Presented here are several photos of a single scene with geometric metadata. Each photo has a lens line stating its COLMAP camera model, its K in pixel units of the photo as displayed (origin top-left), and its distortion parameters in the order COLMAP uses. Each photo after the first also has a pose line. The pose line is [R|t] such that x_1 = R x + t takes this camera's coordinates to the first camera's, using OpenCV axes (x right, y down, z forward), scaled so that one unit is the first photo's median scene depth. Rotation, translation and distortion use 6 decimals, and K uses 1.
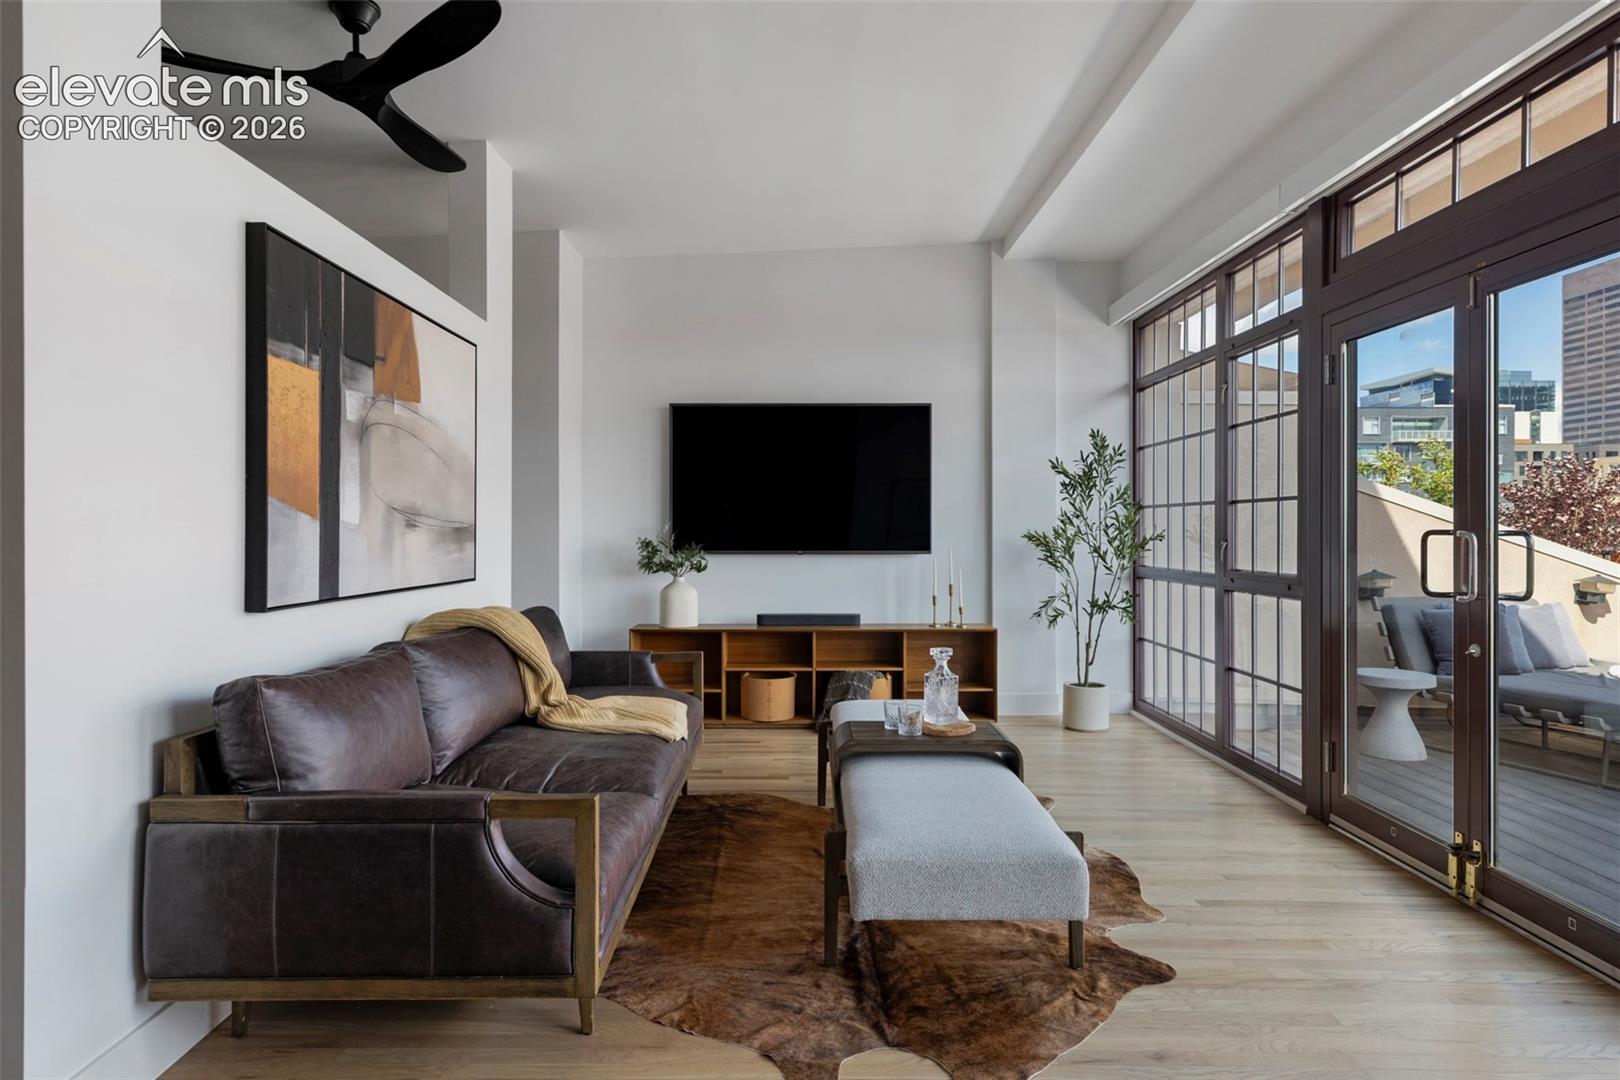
lens RADIAL K [[886.7, 0, 804.4], [0, 886.7, 518.6], [0, 0, 1]] dist [0.004342, 0.001107]
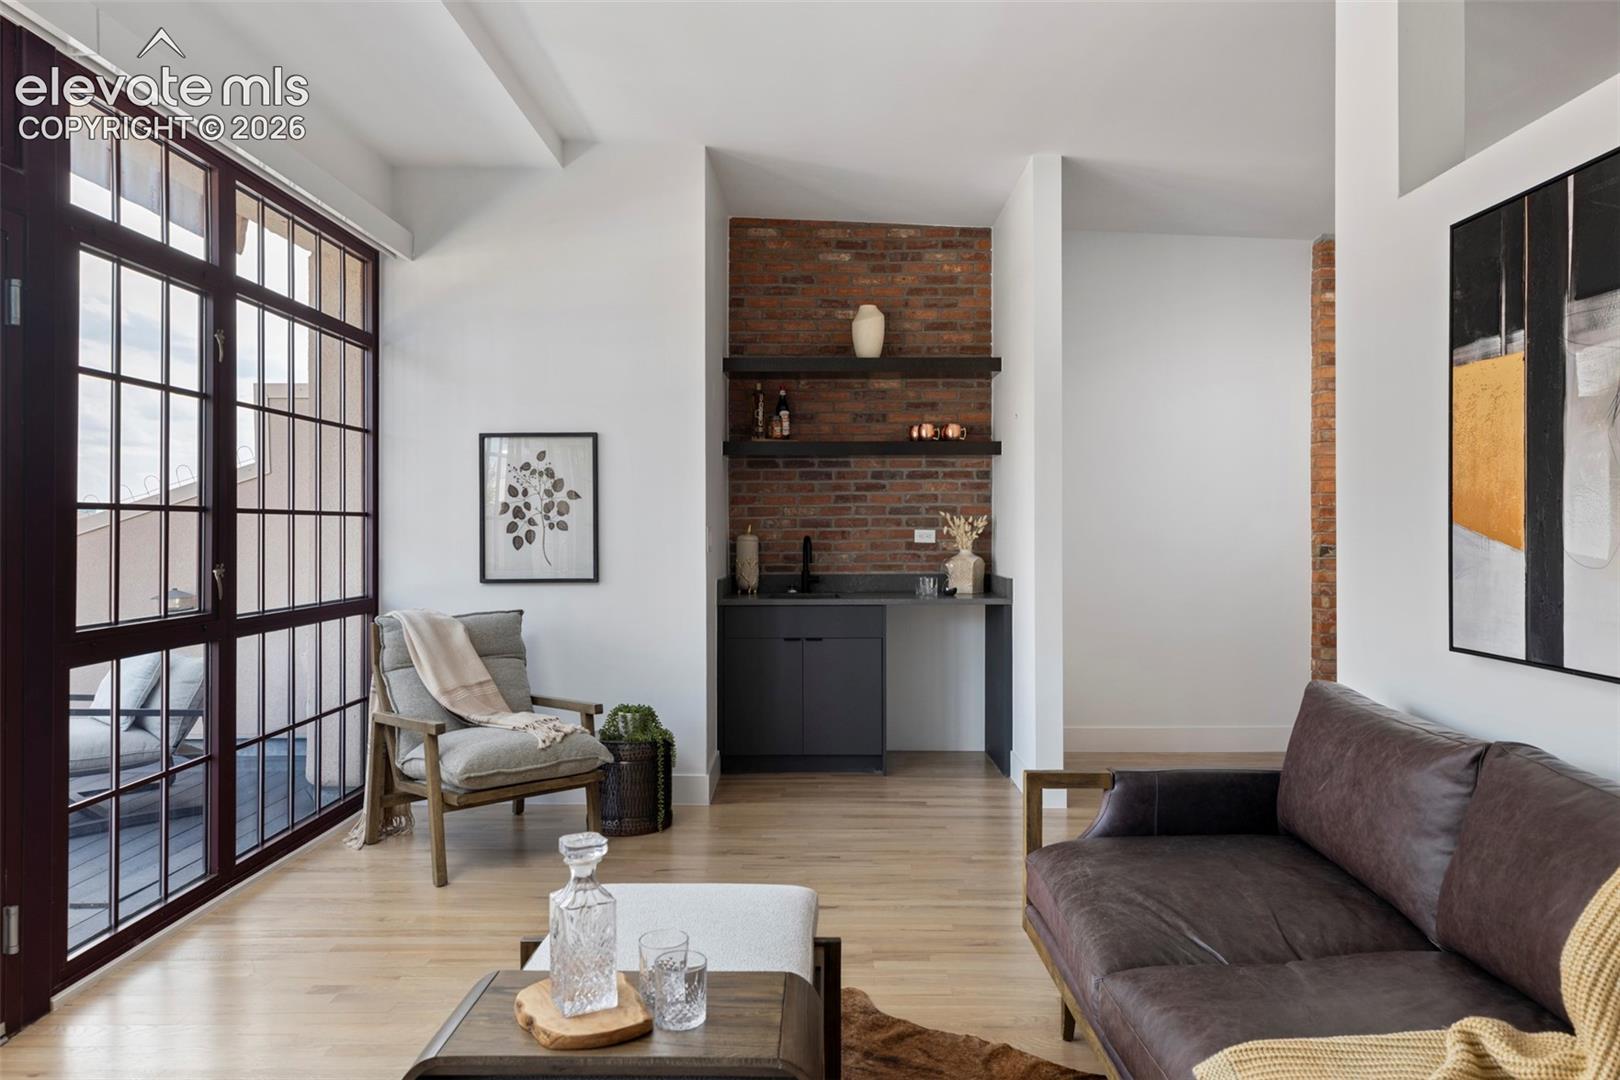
lens RADIAL K [[1057.7, 0, 810.0], [0, 1057.7, 540.0], [0, 0, 1]] dist [0.002337, 0.000978]
pose [[-0.999804, -0.001975, 0.019694, 0.030484], [-0.001995, 0.999998, -0.000998, -0.005637], [-0.019692, -0.001037, -0.999806, 1.895747]]
